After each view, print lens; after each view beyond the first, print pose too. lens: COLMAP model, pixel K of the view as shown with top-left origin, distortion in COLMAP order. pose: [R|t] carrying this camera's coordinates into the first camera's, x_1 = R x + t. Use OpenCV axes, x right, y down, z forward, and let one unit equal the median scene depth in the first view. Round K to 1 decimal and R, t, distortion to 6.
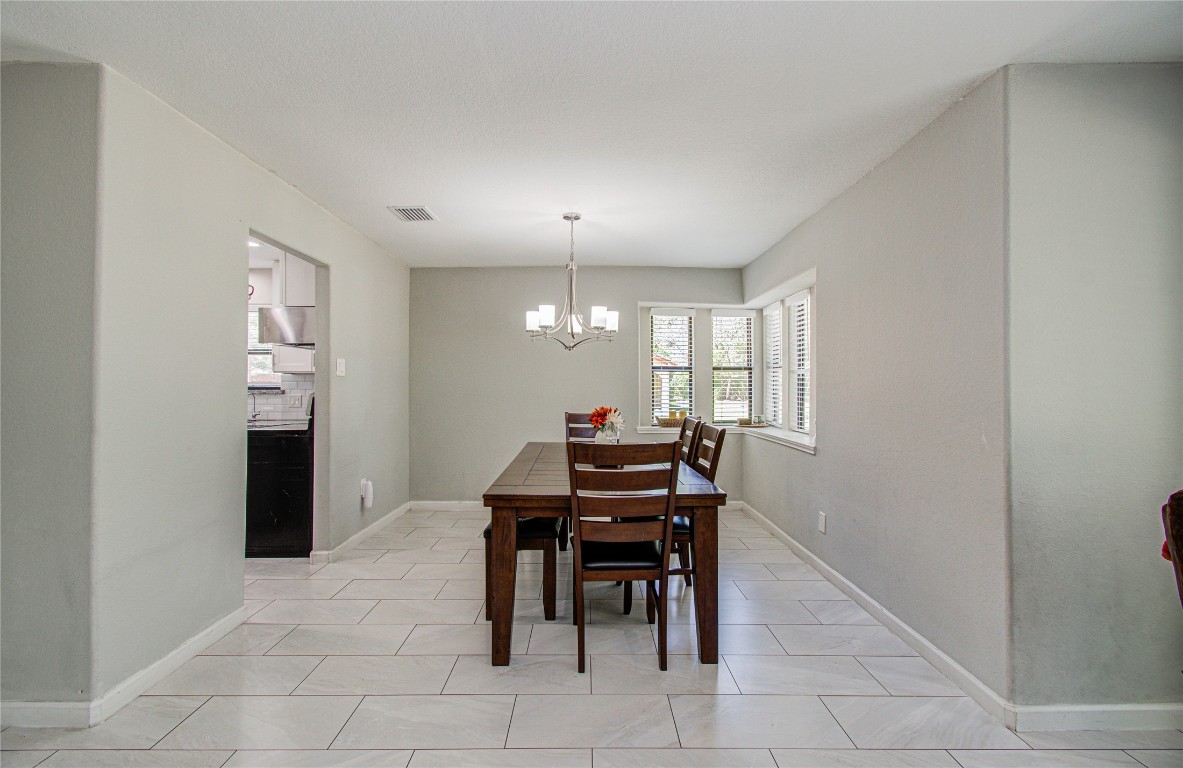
lens RADIAL K [[519.1, 0, 600.2], [0, 519.1, 375.6], [0, 0, 1]] dist [-0.013016, 0.007527]
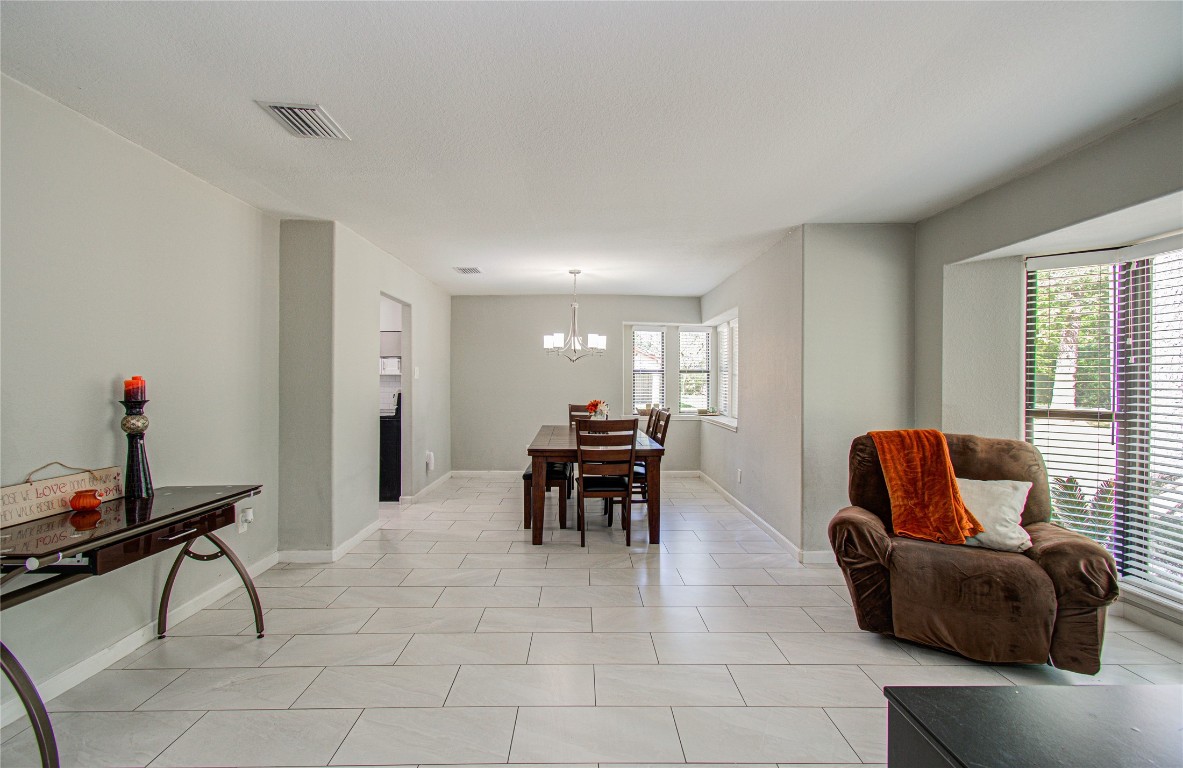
lens RADIAL K [[519.1, 0, 602.0], [0, 519.1, 375.2], [0, 0, 1]] dist [-0.013016, 0.007527]
pose [[0.999883, 0.002035, 0.015186, 0.000991], [-0.002183, 0.999950, 0.009753, -0.032630], [-0.015165, -0.009785, 0.999837, -0.621962]]
